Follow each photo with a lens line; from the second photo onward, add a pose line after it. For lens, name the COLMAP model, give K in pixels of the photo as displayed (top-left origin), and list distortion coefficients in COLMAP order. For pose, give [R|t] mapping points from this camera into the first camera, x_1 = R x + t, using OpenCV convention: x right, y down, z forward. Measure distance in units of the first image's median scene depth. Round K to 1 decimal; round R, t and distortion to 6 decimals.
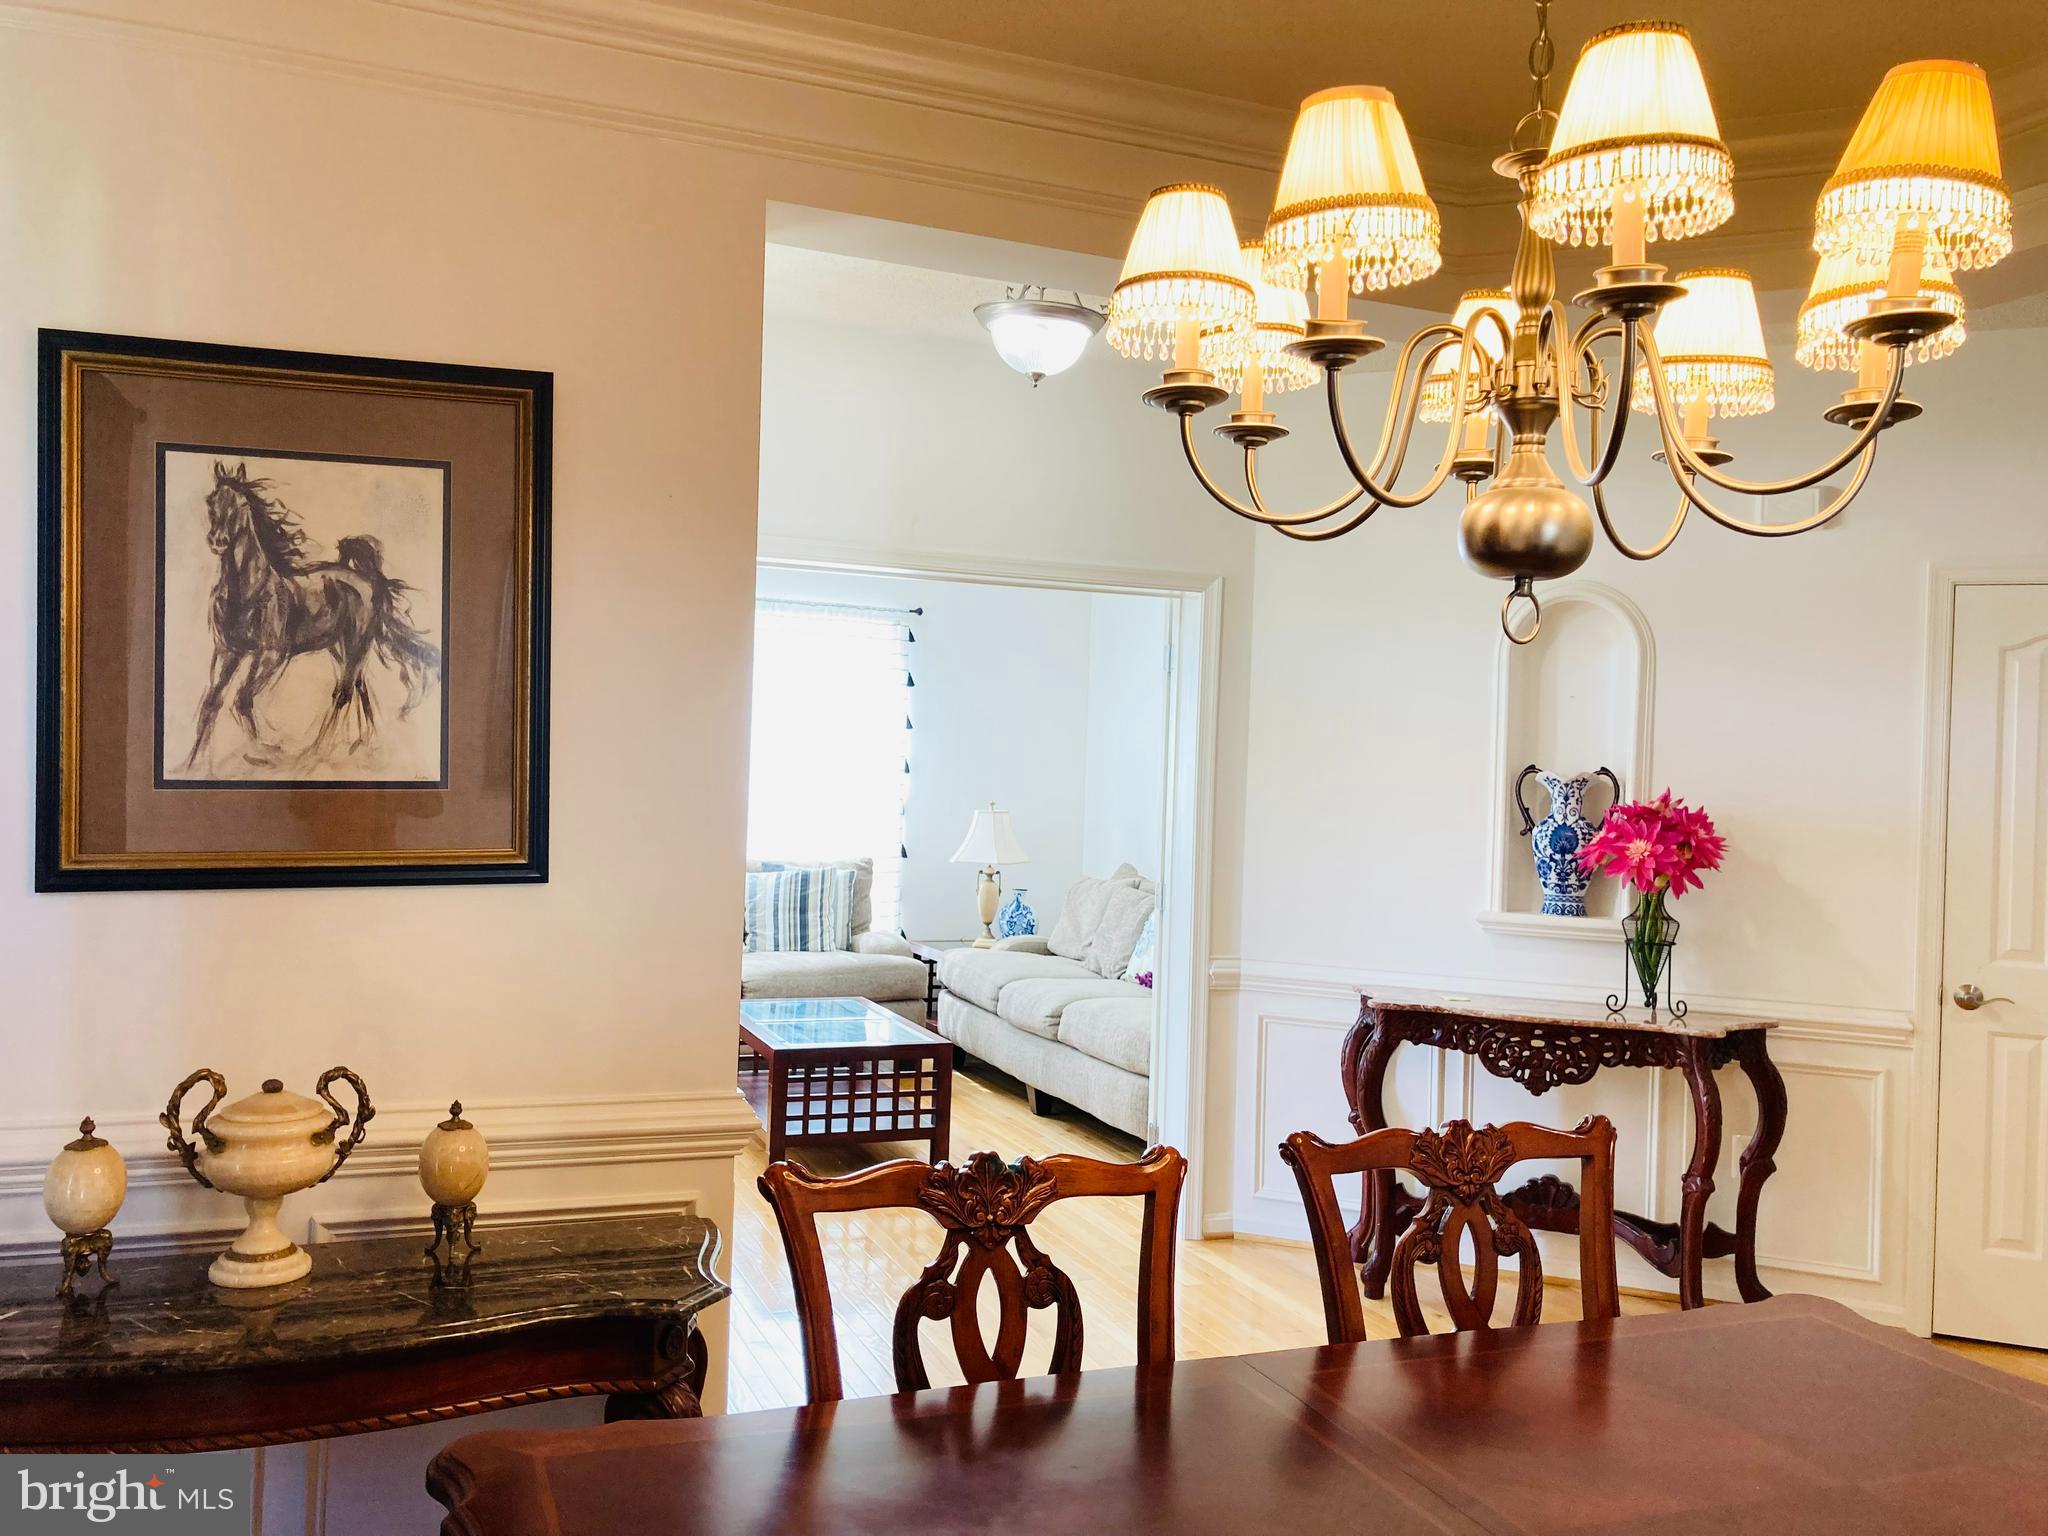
lens RADIAL K [[1691.8, 0, 1019.6], [0, 1691.8, 760.7], [0, 0, 1]] dist [0.055064, -0.063383]
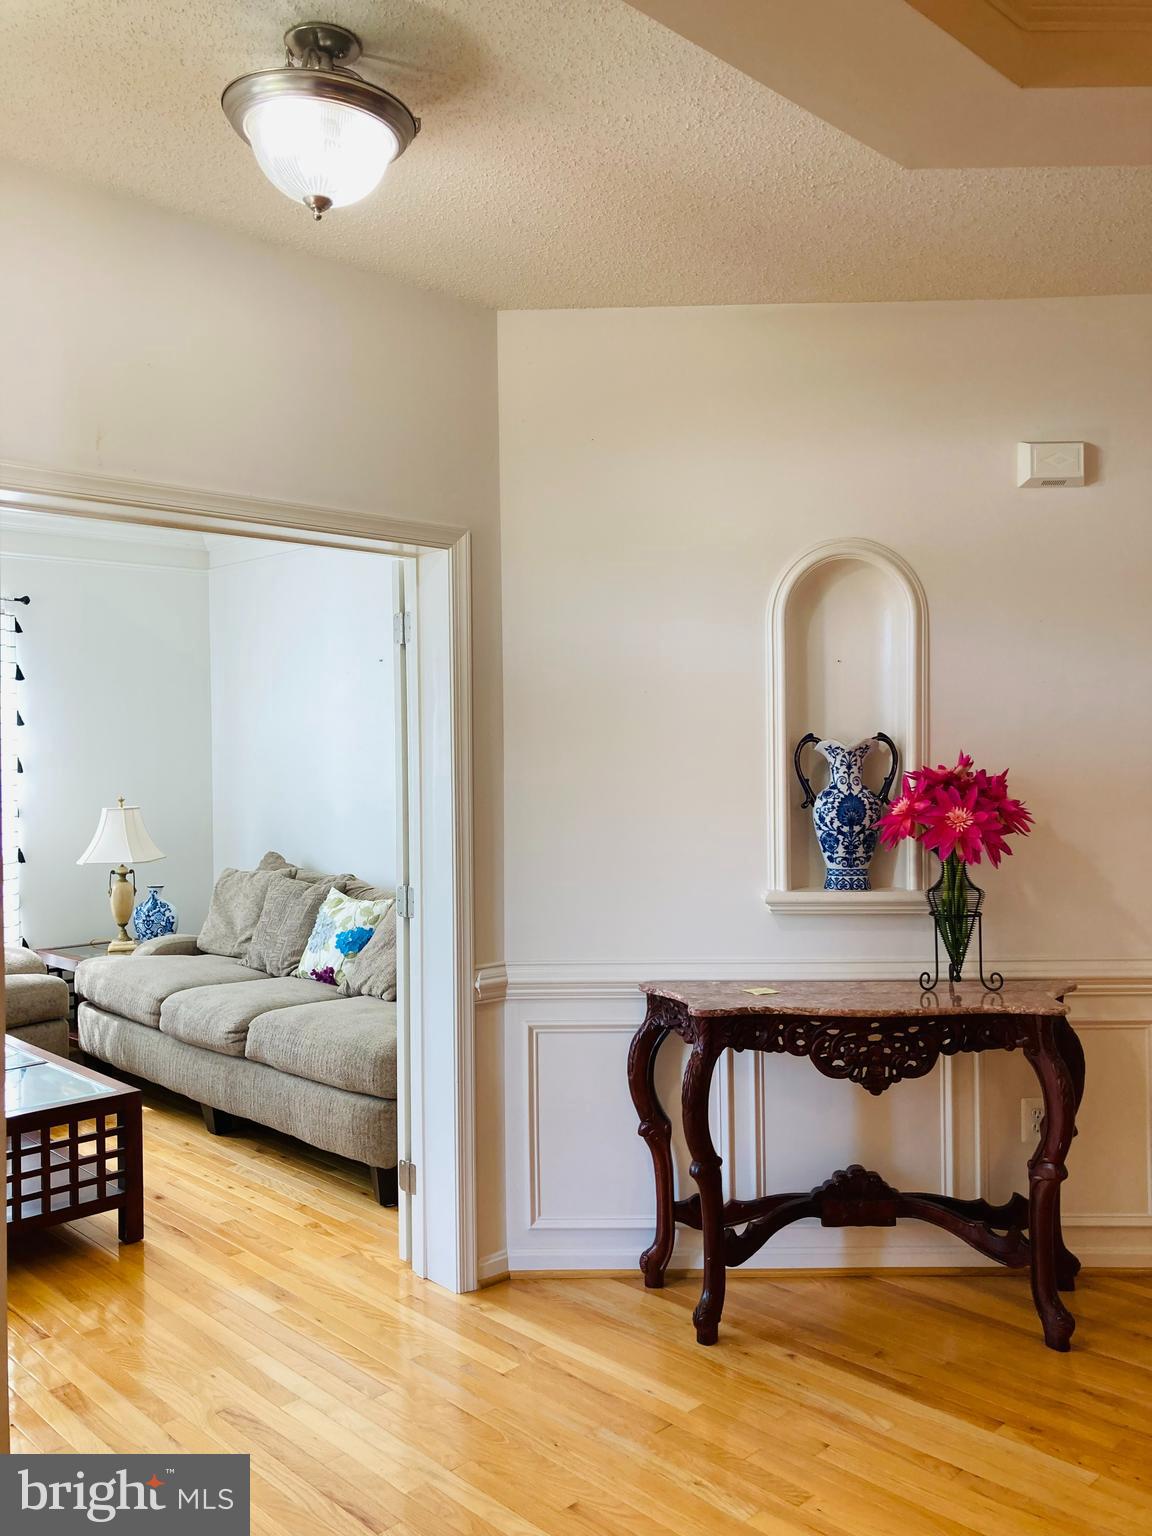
lens RADIAL K [[1268.9, 0, 576.0], [0, 1268.9, 768.0], [0, 0, 1]] dist [0.055064, -0.063383]
pose [[0.924399, -0.049724, 0.378171, -0.082819], [0.042422, 0.998718, 0.027620, -0.003274], [-0.379059, -0.009489, 0.925324, 0.374408]]
